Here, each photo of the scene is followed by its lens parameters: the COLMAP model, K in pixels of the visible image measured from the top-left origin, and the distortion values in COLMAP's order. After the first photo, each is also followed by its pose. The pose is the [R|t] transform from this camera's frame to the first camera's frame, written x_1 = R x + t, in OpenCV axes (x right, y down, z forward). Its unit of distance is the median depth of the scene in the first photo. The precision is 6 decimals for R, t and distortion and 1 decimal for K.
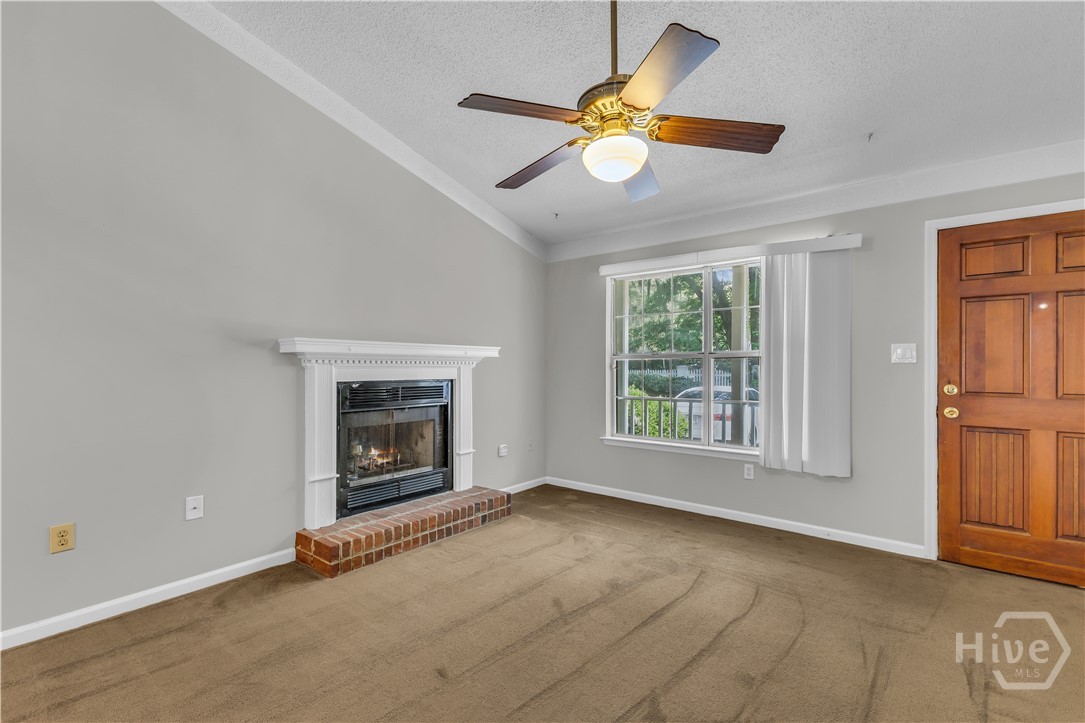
lens RADIAL K [[473.5, 0, 546.2], [0, 473.5, 369.2], [0, 0, 1]] dist [0.014213, -0.000643]
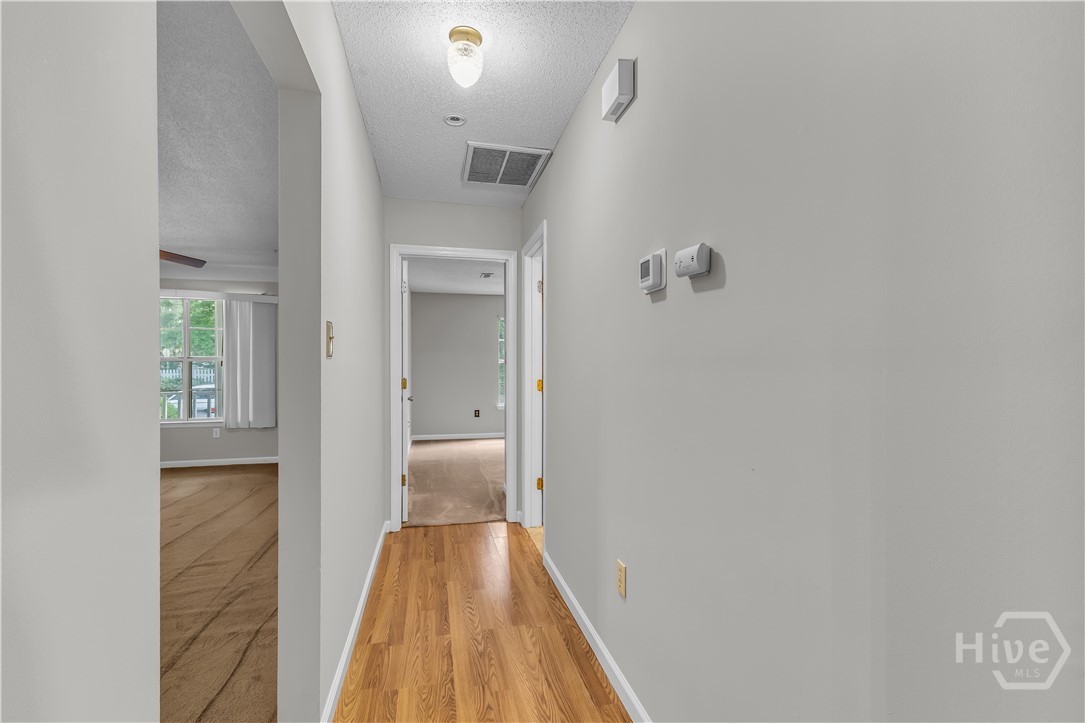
lens RADIAL K [[473.5, 0, 543.6], [0, 473.5, 366.6], [0, 0, 1]] dist [0.014213, -0.000643]
pose [[0.615819, -0.005564, 0.787868, -0.181197], [0.008941, 0.999960, 0.000074, 0.003239], [-0.787837, 0.006999, 0.615844, -0.994604]]
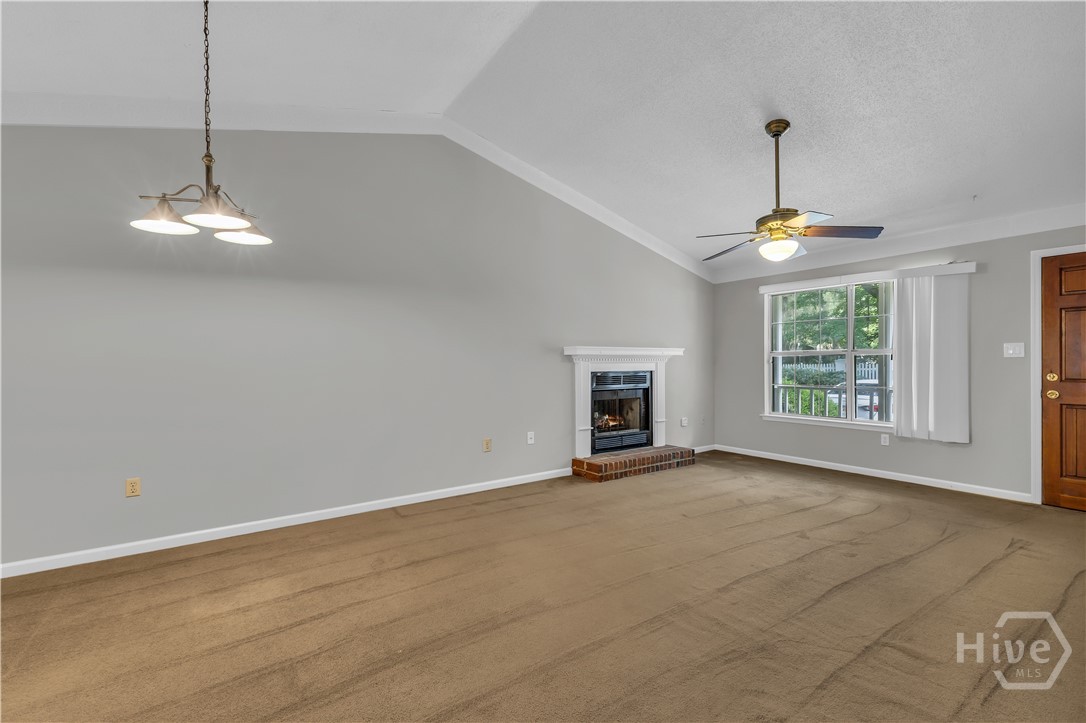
lens RADIAL K [[474.0, 0, 545.2], [0, 474.0, 363.6], [0, 0, 1]] dist [0.014213, -0.000643]
pose [[0.960407, -0.004858, -0.278558, -0.132562], [0.004326, 0.999987, -0.002523, 0.001749], [0.278567, 0.001219, 0.960416, -0.644246]]
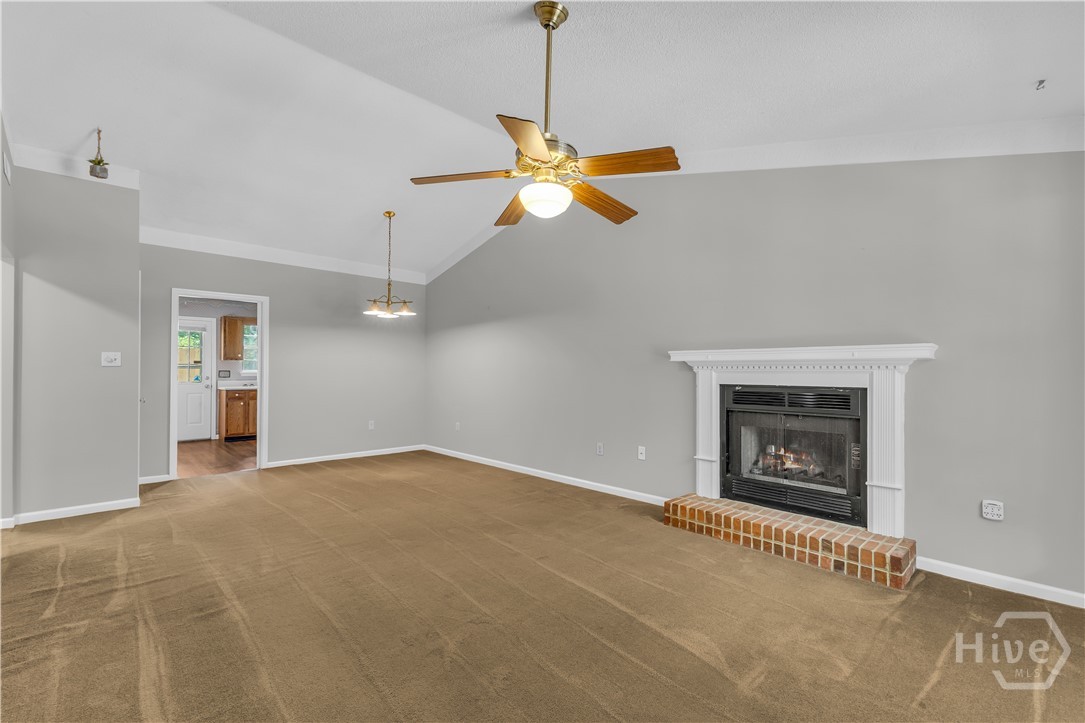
lens RADIAL K [[473.5, 0, 537.9], [0, 473.5, 362.1], [0, 0, 1]] dist [0.014213, -0.000643]
pose [[-0.135401, -0.019696, -0.990595, 0.847733], [-0.006357, 0.999799, -0.019010, -0.004344], [0.990771, 0.003723, -0.135499, 0.711813]]
